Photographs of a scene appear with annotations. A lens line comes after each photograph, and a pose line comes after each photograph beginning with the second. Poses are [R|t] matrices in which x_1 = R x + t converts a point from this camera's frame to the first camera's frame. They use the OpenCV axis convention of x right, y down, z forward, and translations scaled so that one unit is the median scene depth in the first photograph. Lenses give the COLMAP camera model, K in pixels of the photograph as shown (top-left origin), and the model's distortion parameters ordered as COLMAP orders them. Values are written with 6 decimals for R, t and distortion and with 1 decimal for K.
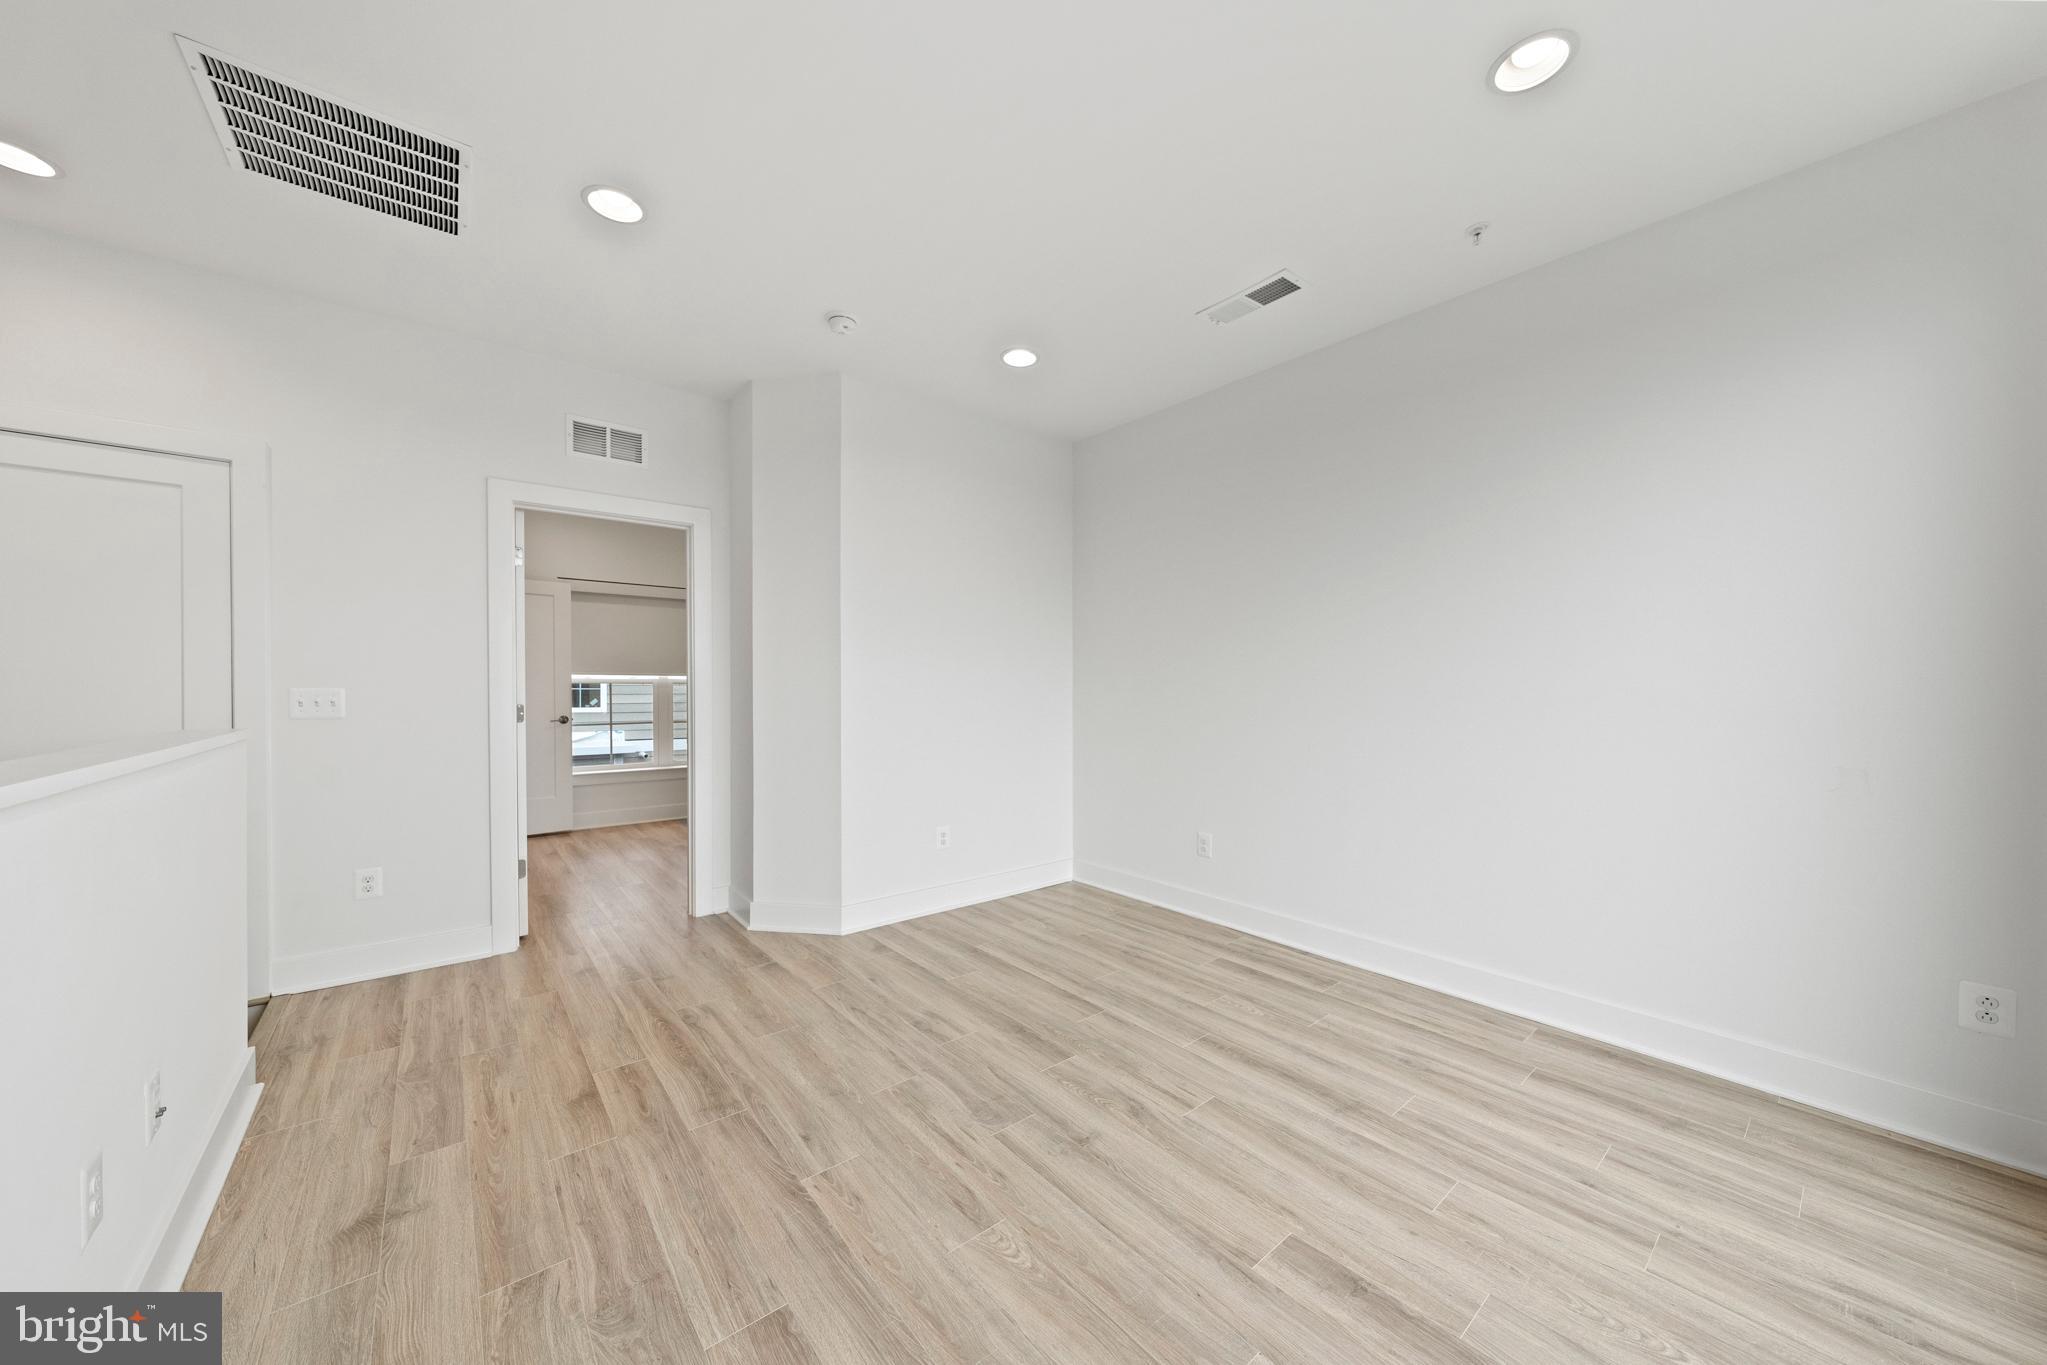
lens RADIAL K [[713.1, 0, 1024.8], [0, 713.1, 687.7], [0, 0, 1]] dist [-0.002519, -0.000059]
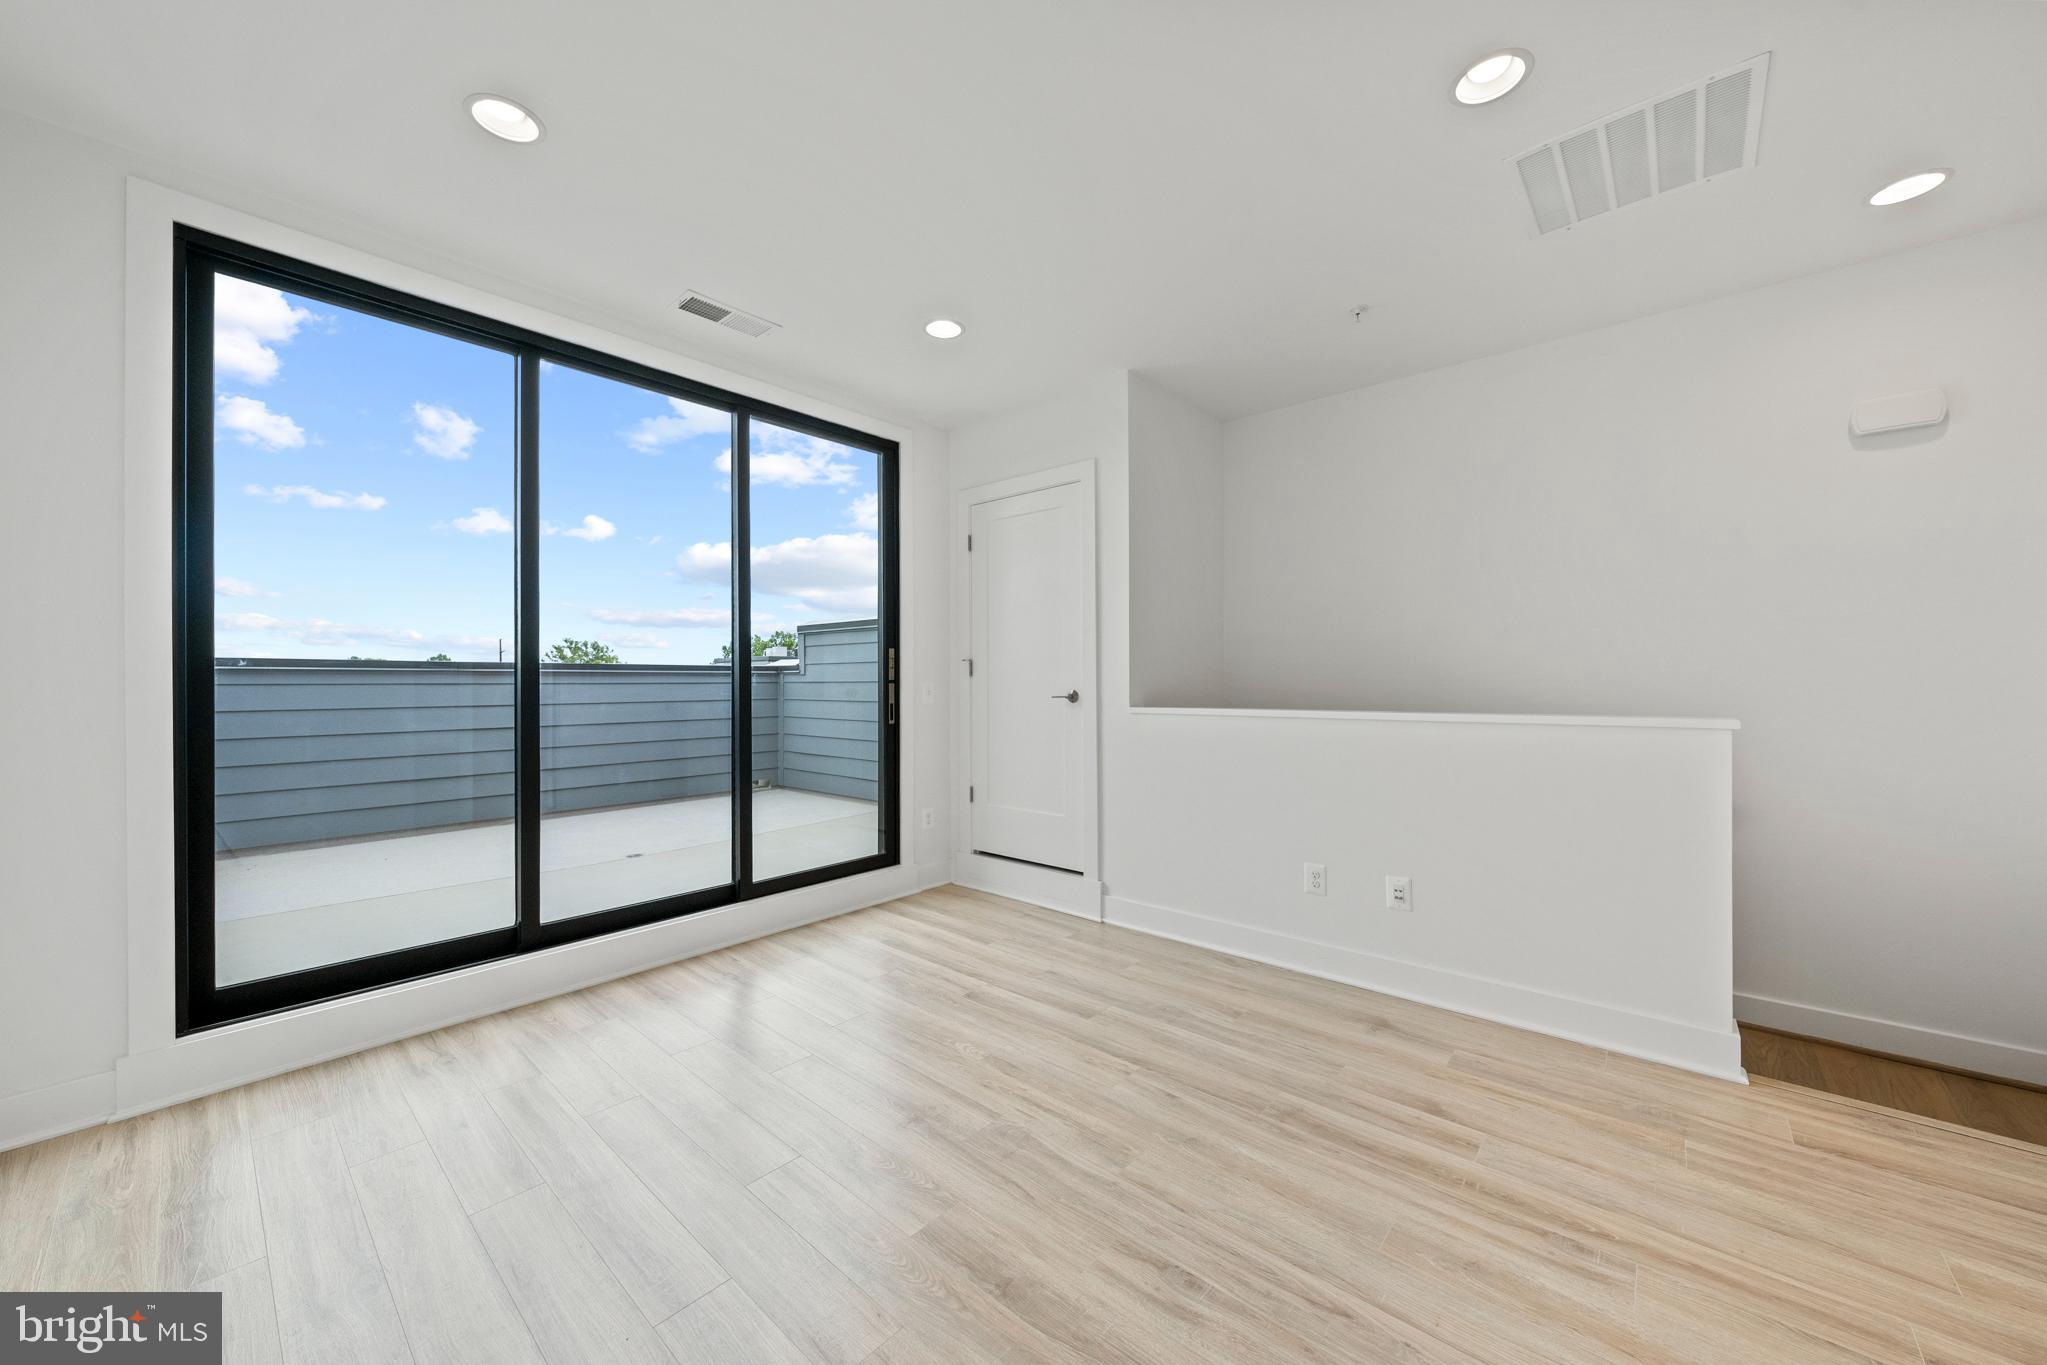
lens RADIAL K [[725.3, 0, 1037.2], [0, 725.3, 683.8], [0, 0, 1]] dist [-0.001572, 0.000670]
pose [[-0.983238, 0.002027, -0.182313, 0.088420], [0.001851, 0.999998, 0.001139, -0.000530], [0.182315, 0.000782, -0.983240, 1.893974]]
